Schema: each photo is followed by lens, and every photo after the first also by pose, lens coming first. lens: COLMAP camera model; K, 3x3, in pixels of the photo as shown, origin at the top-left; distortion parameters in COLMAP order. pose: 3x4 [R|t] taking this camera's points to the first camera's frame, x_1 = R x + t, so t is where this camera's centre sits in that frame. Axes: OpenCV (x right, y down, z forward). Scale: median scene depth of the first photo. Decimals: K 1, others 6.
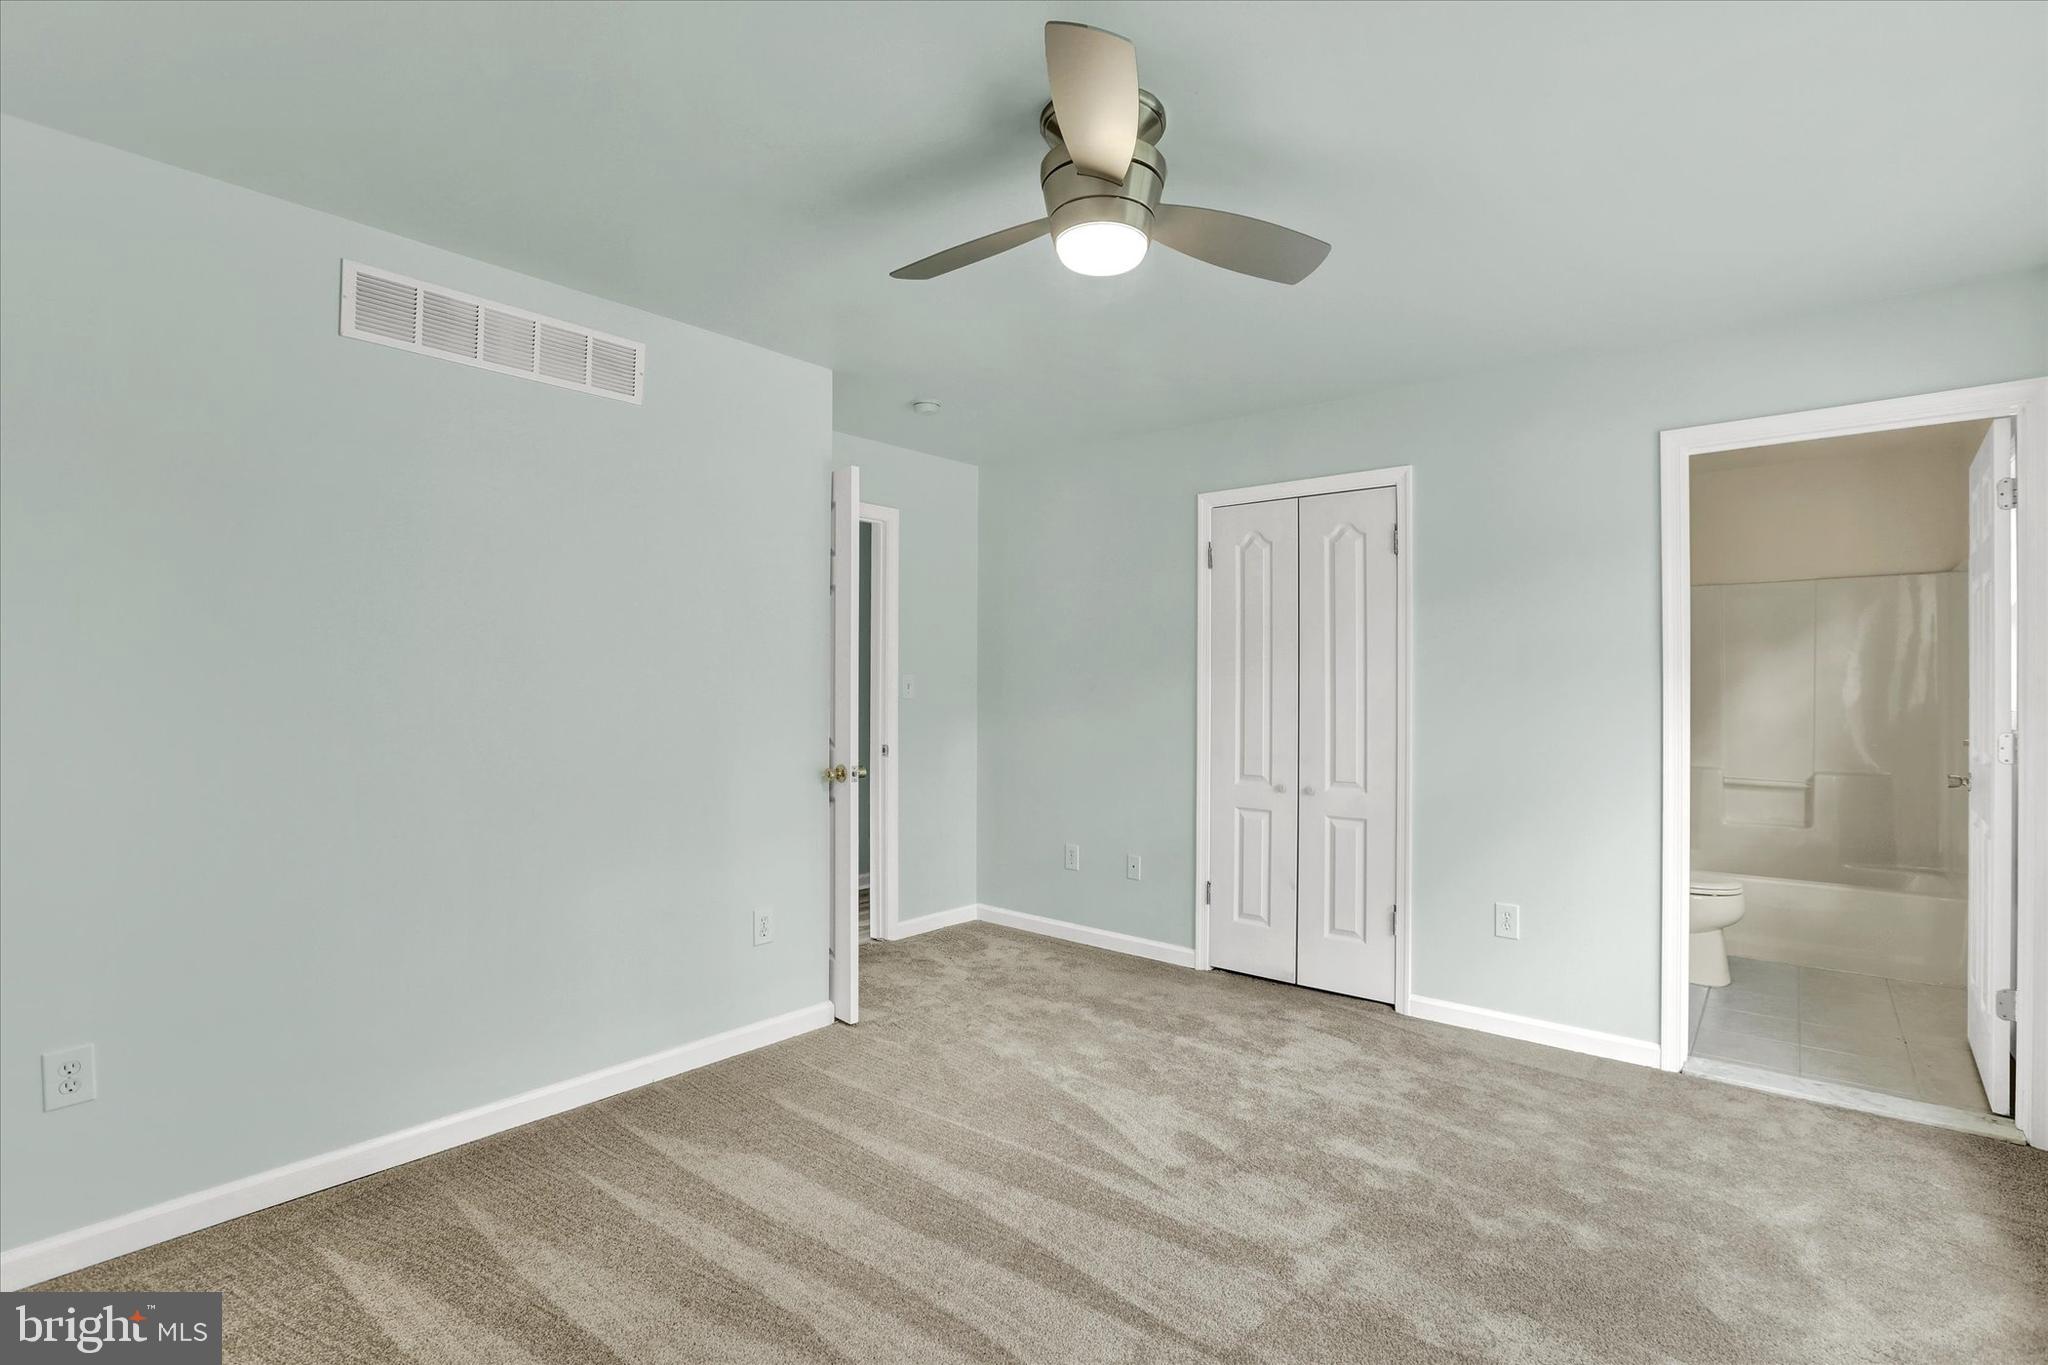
lens RADIAL K [[960.1, 0, 1032.6], [0, 960.1, 693.2], [0, 0, 1]] dist [-0.050156, 0.016290]
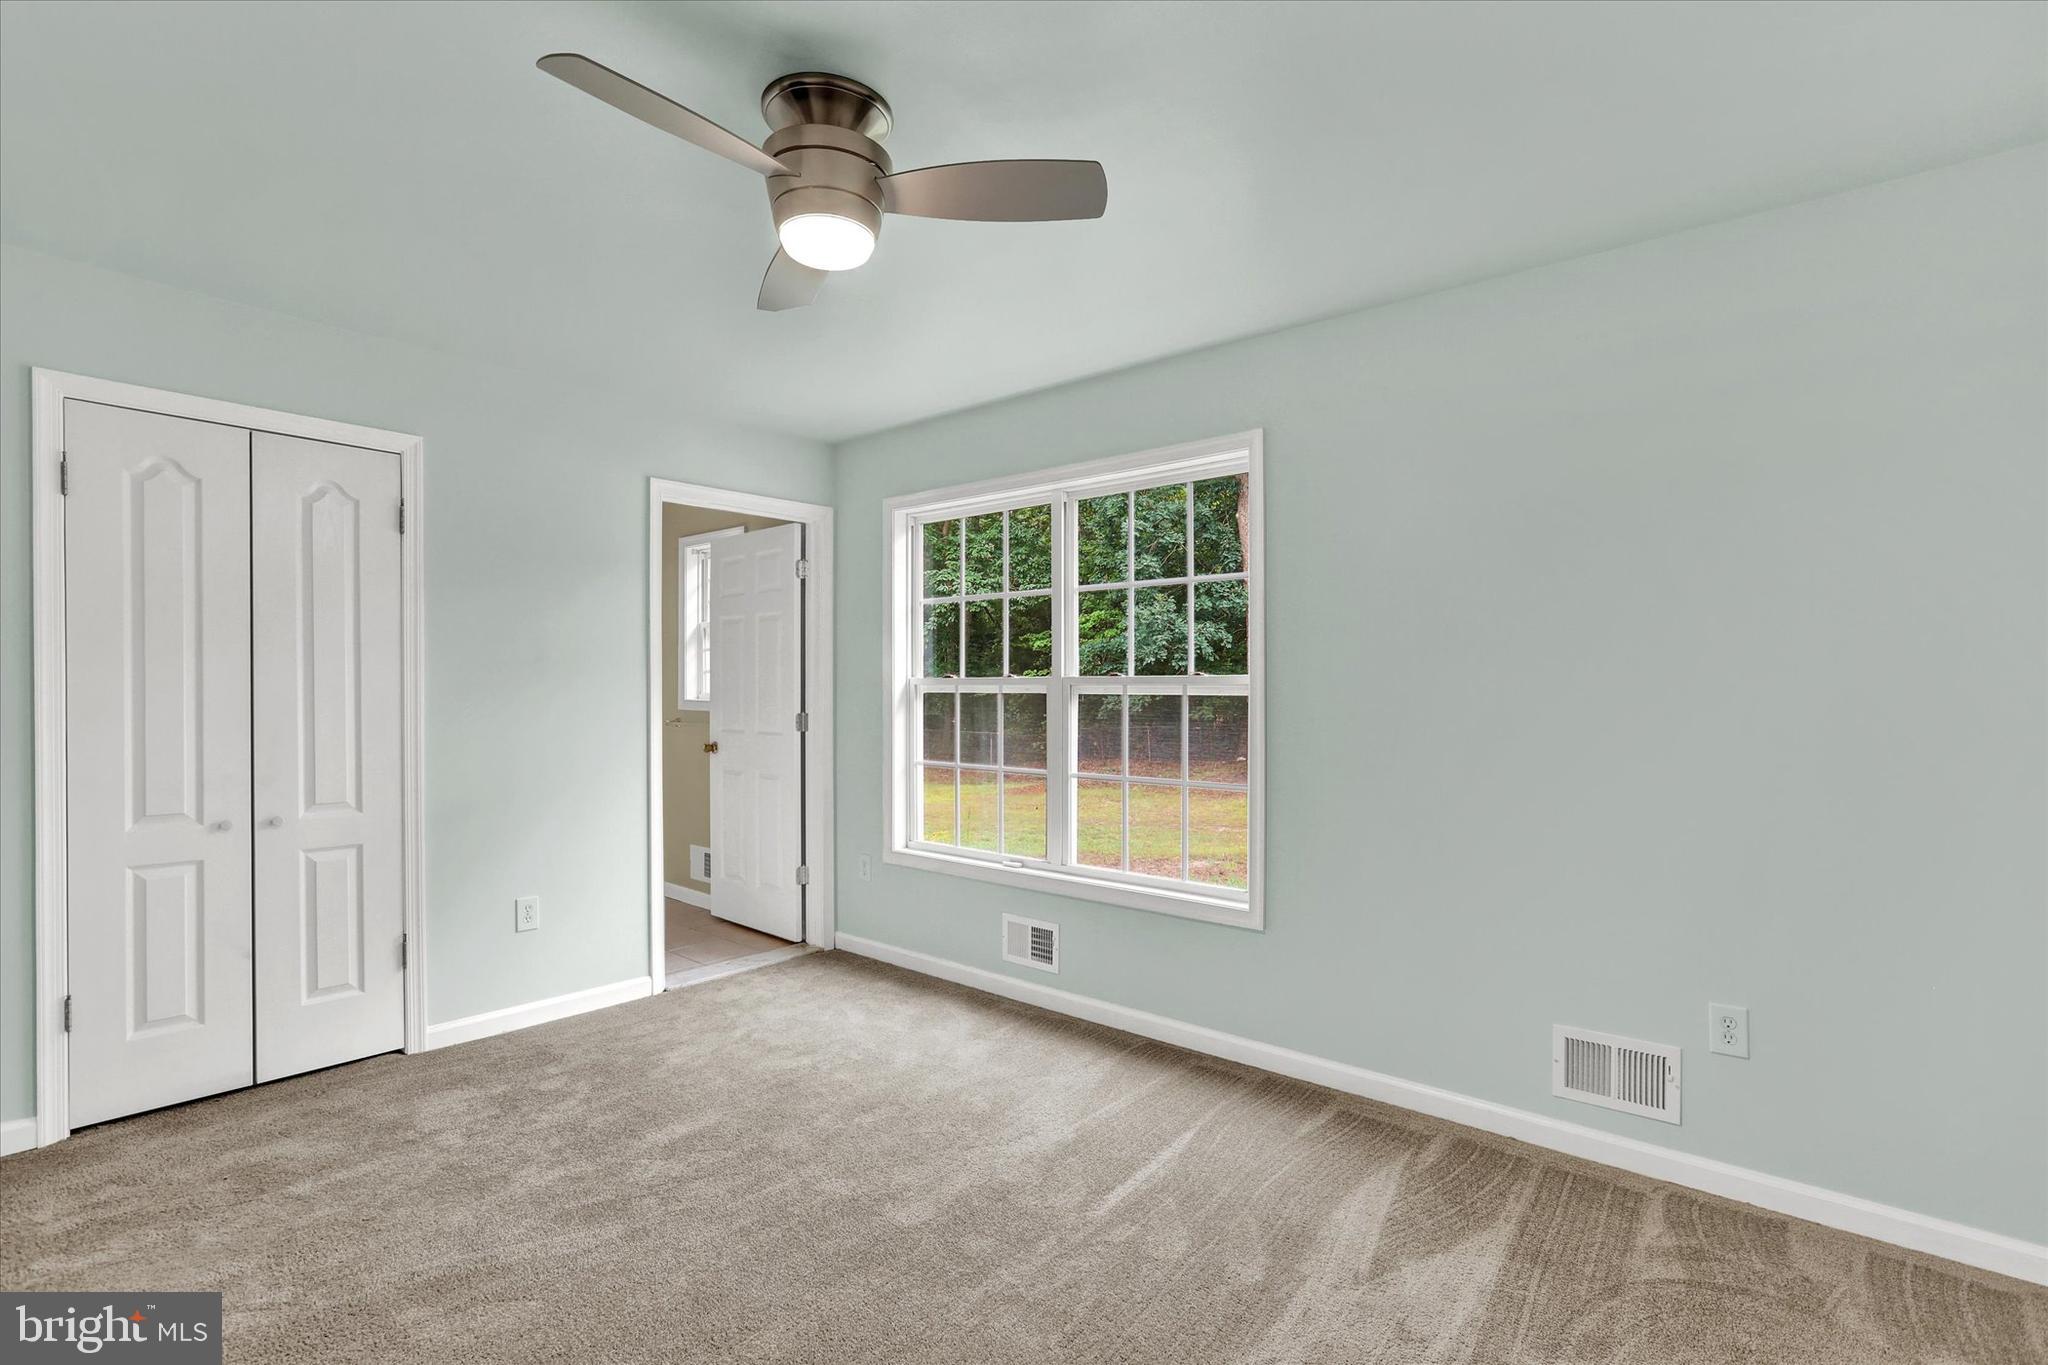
lens RADIAL K [[966.9, 0, 1027.0], [0, 966.9, 698.5], [0, 0, 1]] dist [0.000881, 0.000369]
pose [[0.013441, -0.015128, 0.999795, -0.478717], [0.004361, 0.999877, 0.015071, -0.004717], [-0.999900, 0.004158, 0.013506, 0.397507]]
